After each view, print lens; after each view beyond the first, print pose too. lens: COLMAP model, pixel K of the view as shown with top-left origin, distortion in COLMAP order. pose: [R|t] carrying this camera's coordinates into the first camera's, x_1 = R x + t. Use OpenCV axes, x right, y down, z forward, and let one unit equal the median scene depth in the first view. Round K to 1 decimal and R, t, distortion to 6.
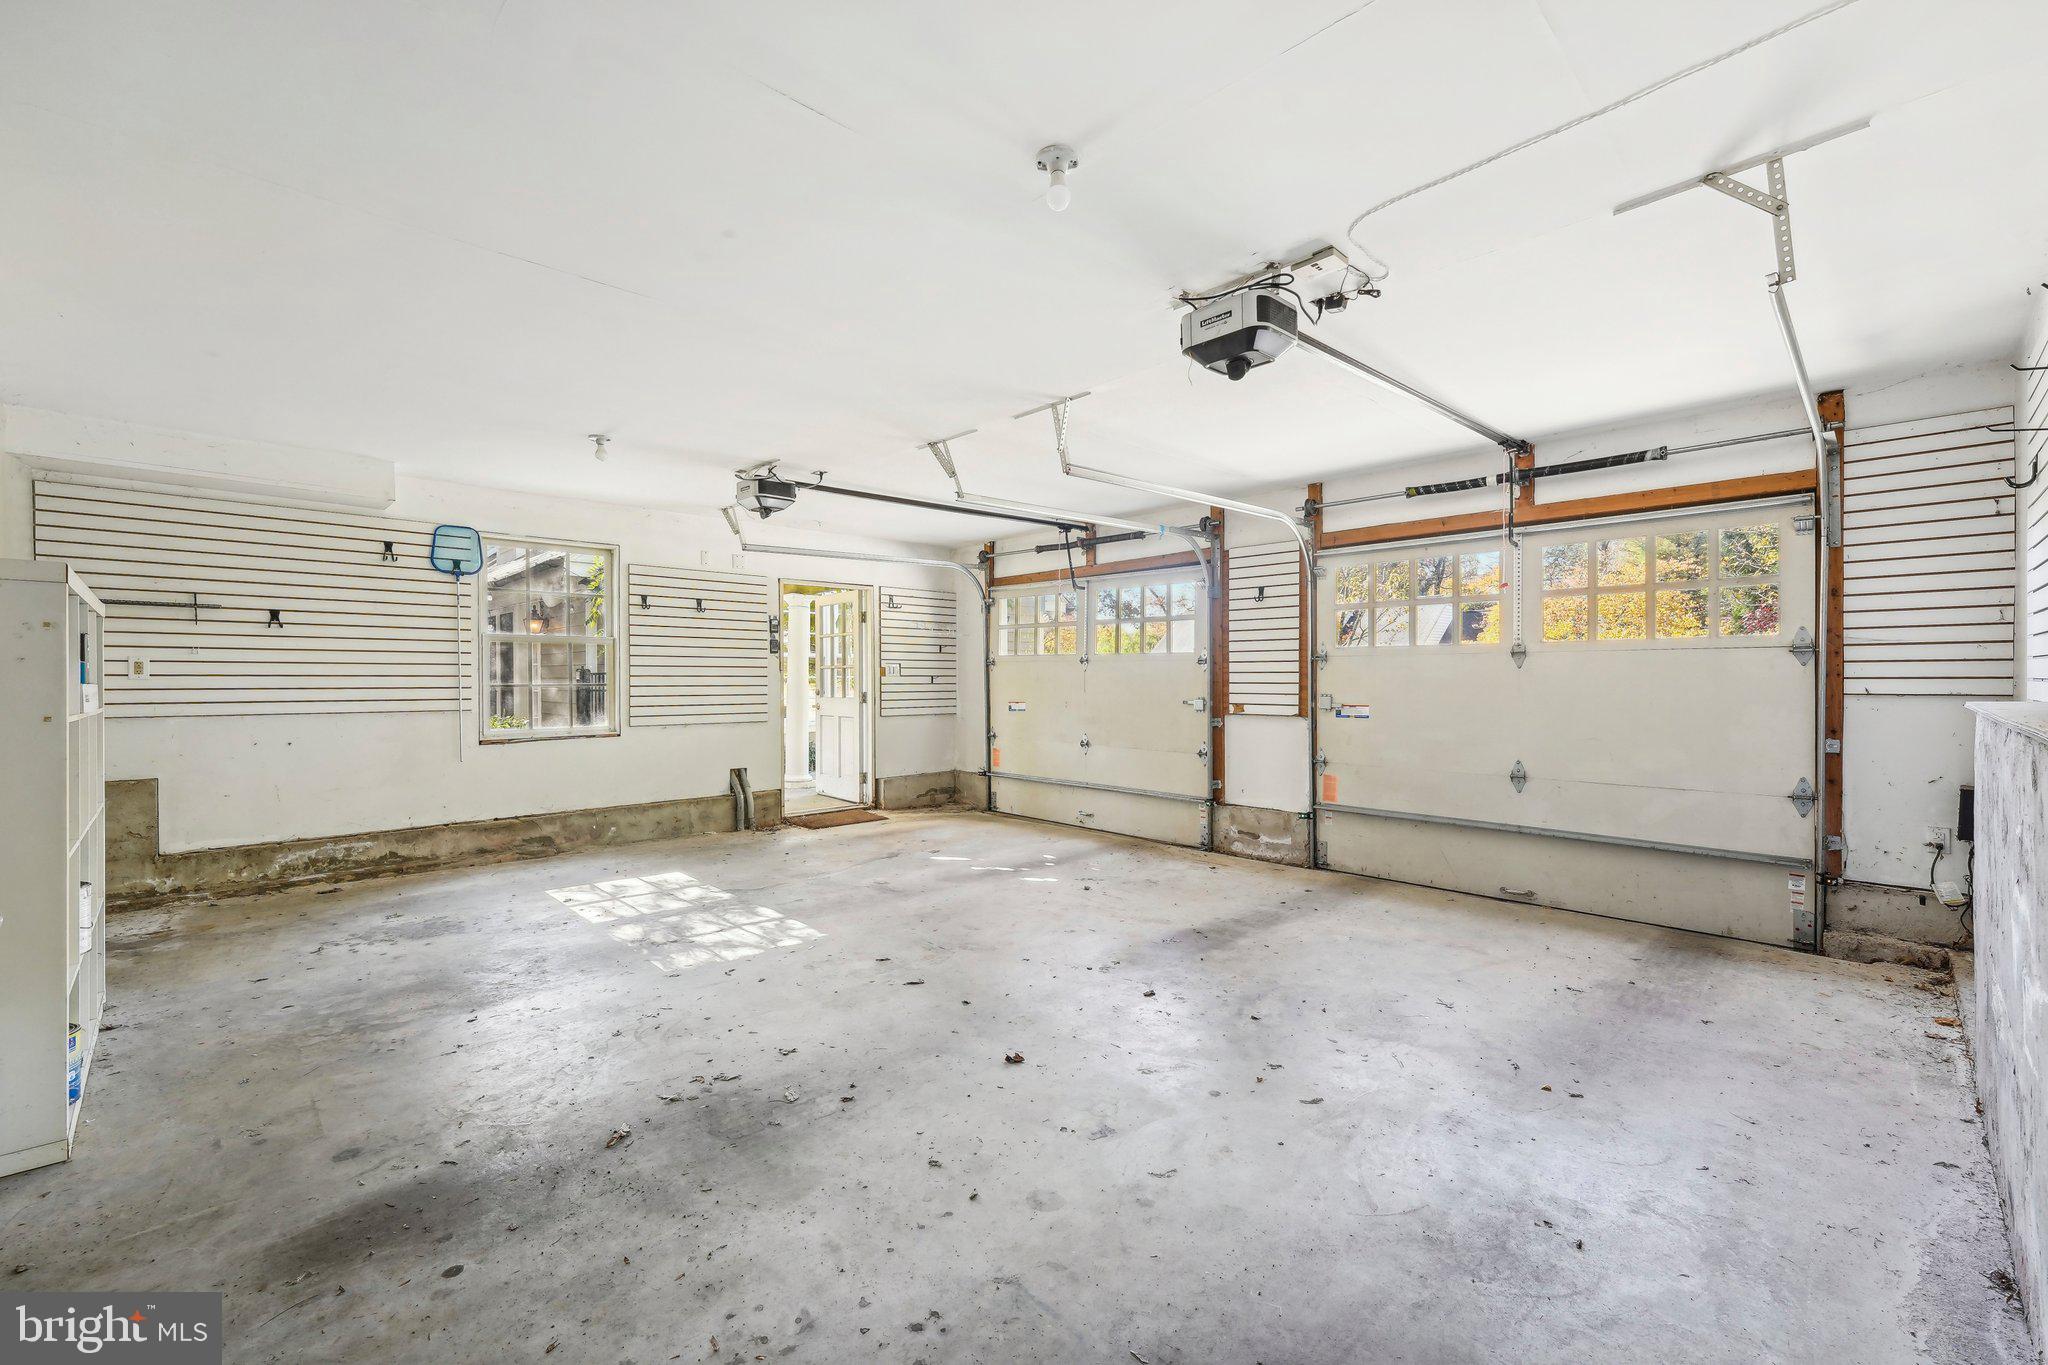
lens RADIAL K [[828.1, 0, 1023.0], [0, 828.1, 661.5], [0, 0, 1]] dist [0.001647, -0.000063]
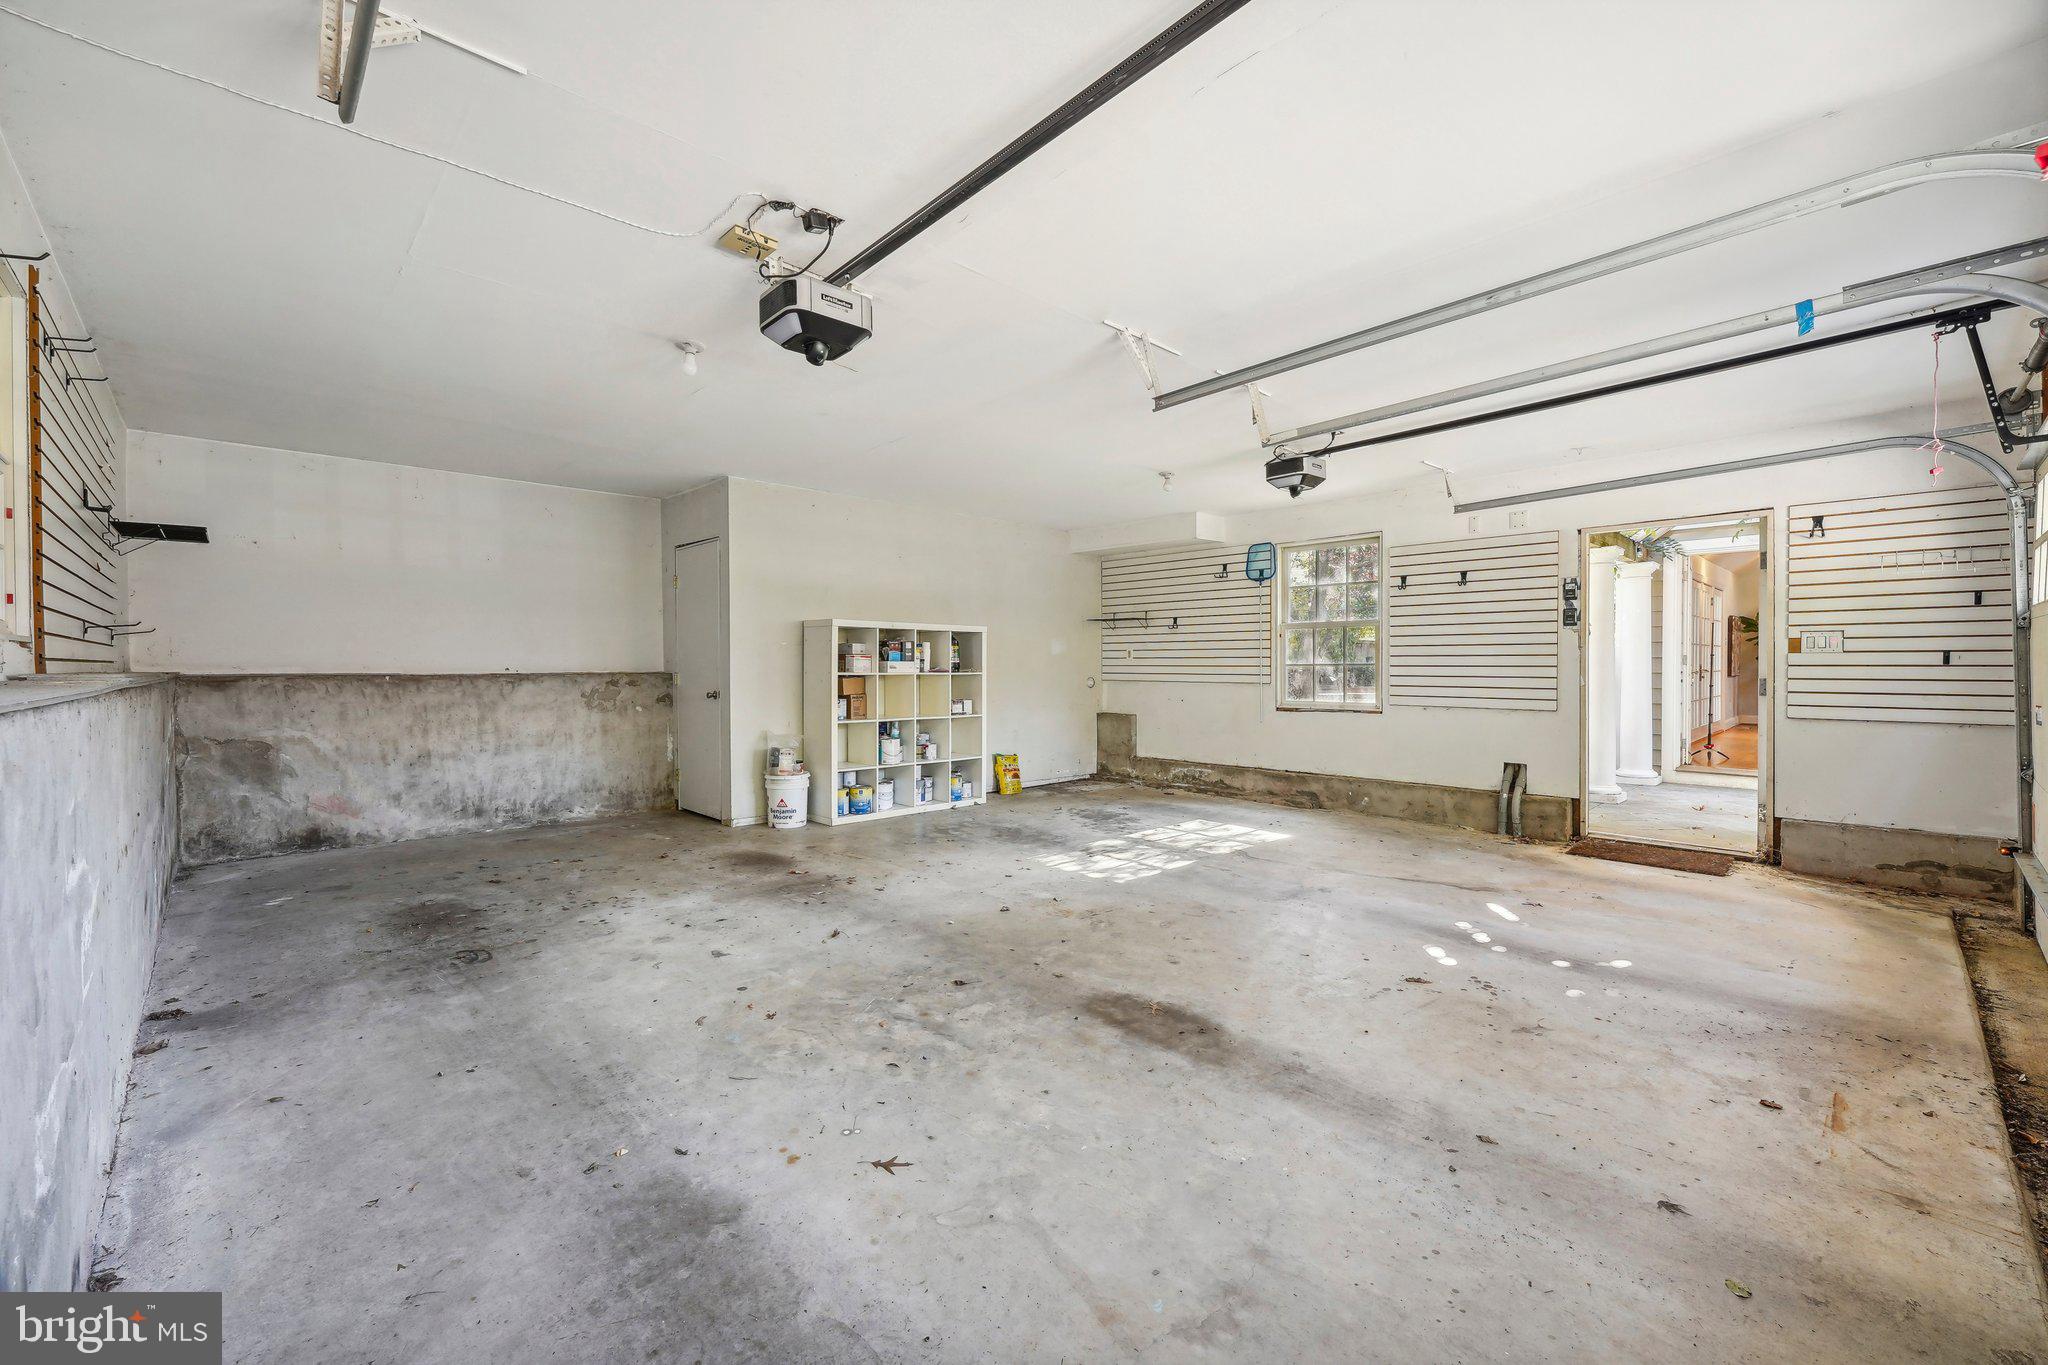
lens RADIAL K [[828.1, 0, 1023.0], [0, 828.1, 661.5], [0, 0, 1]] dist [0.001647, -0.000063]
pose [[0.000030, -0.001984, -0.999998, 0.639434], [0.022252, 0.999750, -0.001983, 0.018454], [0.999752, -0.022252, 0.000075, 0.621017]]
